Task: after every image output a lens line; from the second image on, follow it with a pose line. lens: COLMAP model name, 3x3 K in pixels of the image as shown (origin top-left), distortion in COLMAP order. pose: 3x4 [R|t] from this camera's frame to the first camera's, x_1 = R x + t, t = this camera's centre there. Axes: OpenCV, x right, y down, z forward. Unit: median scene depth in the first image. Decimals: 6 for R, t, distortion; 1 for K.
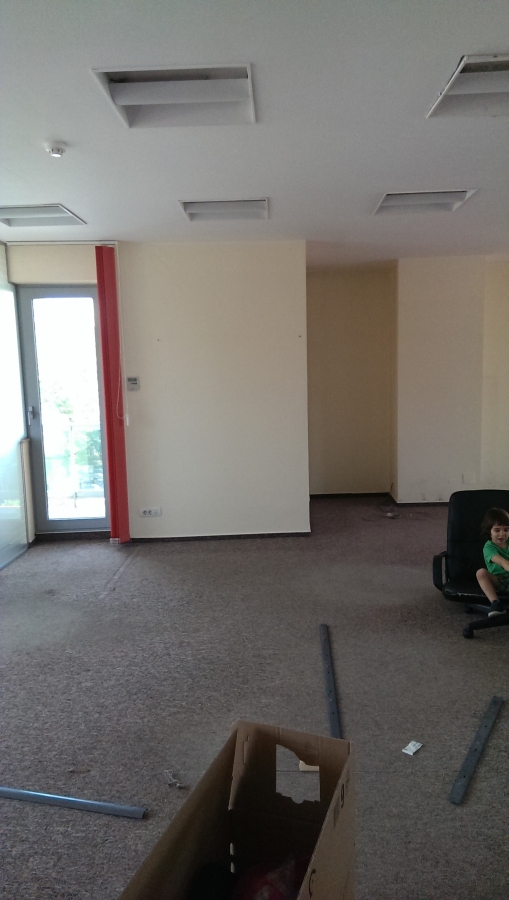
lens RADIAL K [[616.8, 0, 254.2], [0, 616.8, 456.9], [0, 0, 1]] dist [-0.005127, -0.034793]
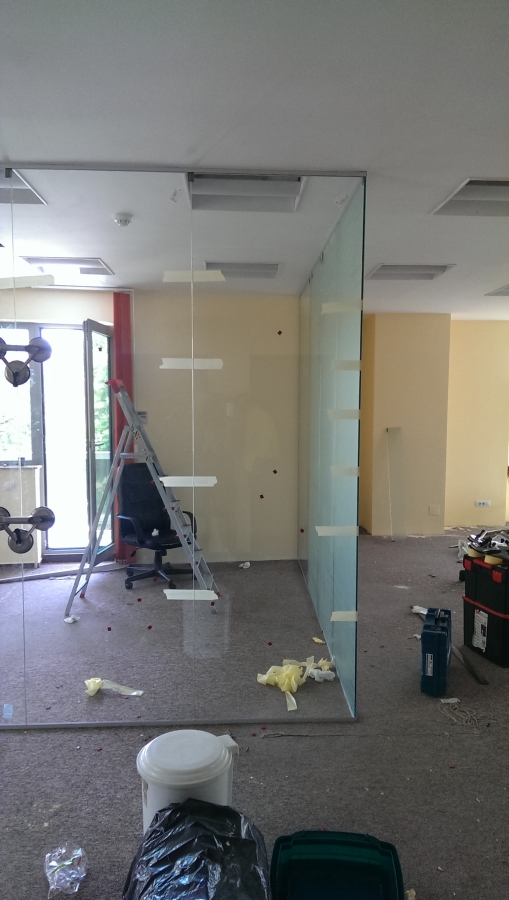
lens RADIAL K [[616.8, 0, 262.5], [0, 616.8, 459.5], [0, 0, 1]] dist [-0.005127, -0.034793]
pose [[0.995645, 0.021721, 0.090657, -0.139460], [-0.016754, 0.998335, -0.055202, 0.022224], [-0.091705, 0.053442, 0.994351, -0.173340]]
